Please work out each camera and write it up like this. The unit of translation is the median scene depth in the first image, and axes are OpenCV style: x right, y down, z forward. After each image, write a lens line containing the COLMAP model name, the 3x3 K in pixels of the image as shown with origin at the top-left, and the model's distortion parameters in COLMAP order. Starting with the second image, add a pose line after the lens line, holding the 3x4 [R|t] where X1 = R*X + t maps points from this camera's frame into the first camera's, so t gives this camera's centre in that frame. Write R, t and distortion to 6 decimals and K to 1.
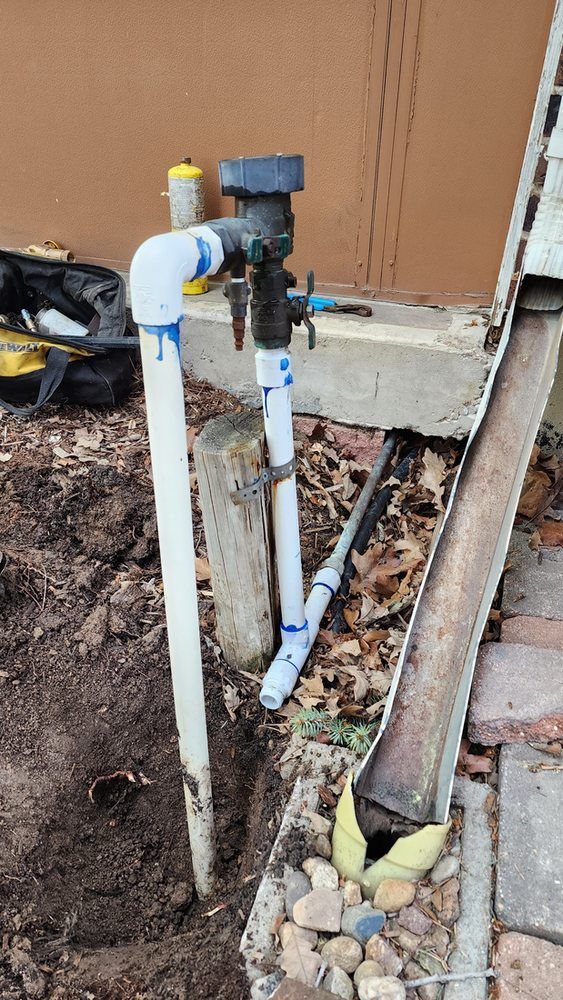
lens RADIAL K [[700.0, 0, 284.7], [0, 700.0, 513.4], [0, 0, 1]] dist [0.141109, -0.241491]
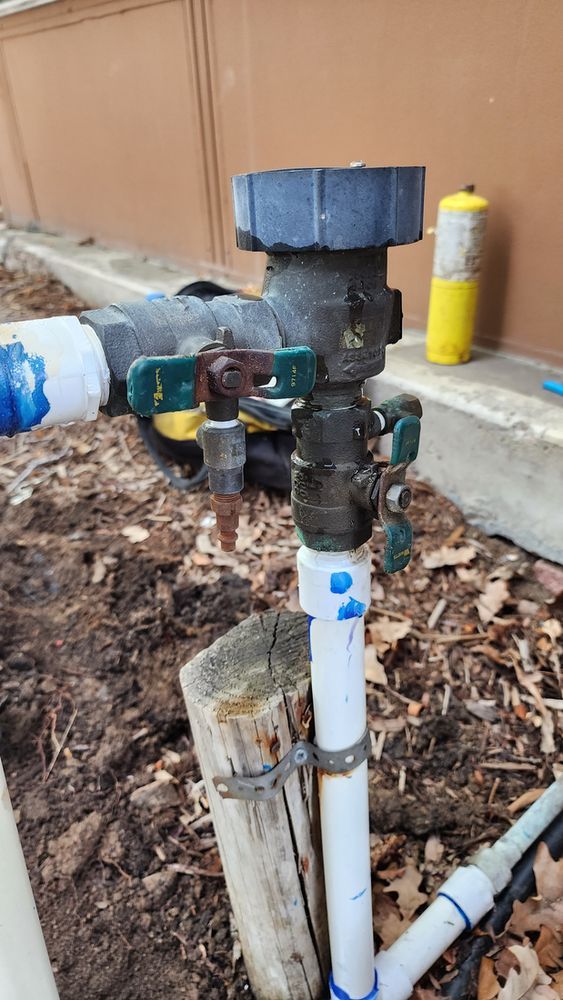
lens RADIAL K [[695.3, 0, 298.7], [0, 695.3, 498.8], [0, 0, 1]] dist [0.057282, -0.073074]
pose [[0.866360, 0.221244, -0.447740, 0.112802], [-0.242083, 0.970193, 0.010984, -0.169576], [0.436825, 0.098874, 0.894096, 0.350746]]
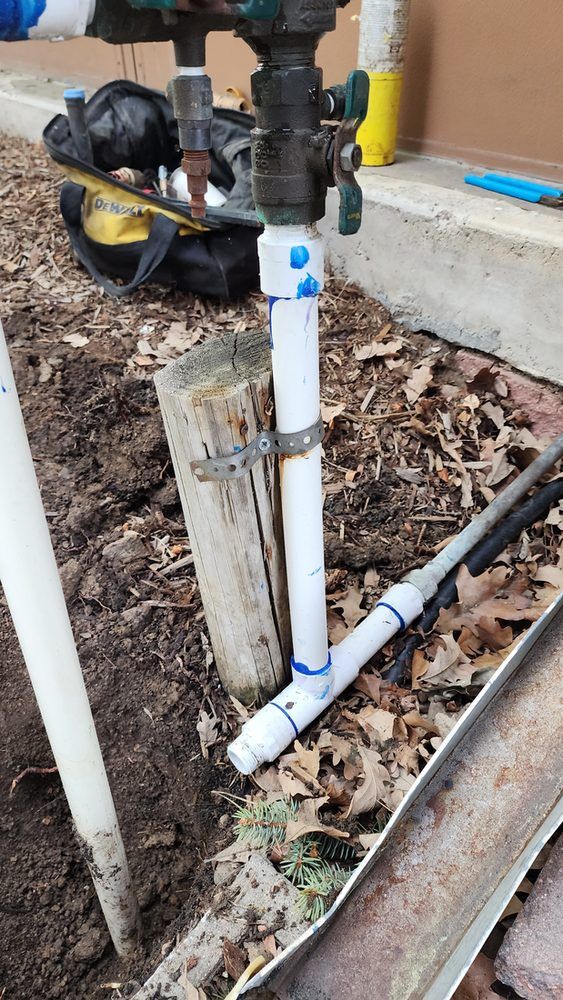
lens RADIAL K [[687.5, 0, 281.5], [0, 687.5, 500.0], [0, 0, 1]] dist [0.064202, -0.069103]
pose [[0.911526, 0.244027, -0.331016, 0.134782], [-0.204756, 0.967359, 0.149303, -0.067932], [0.356645, -0.068316, 0.931739, 0.305276]]
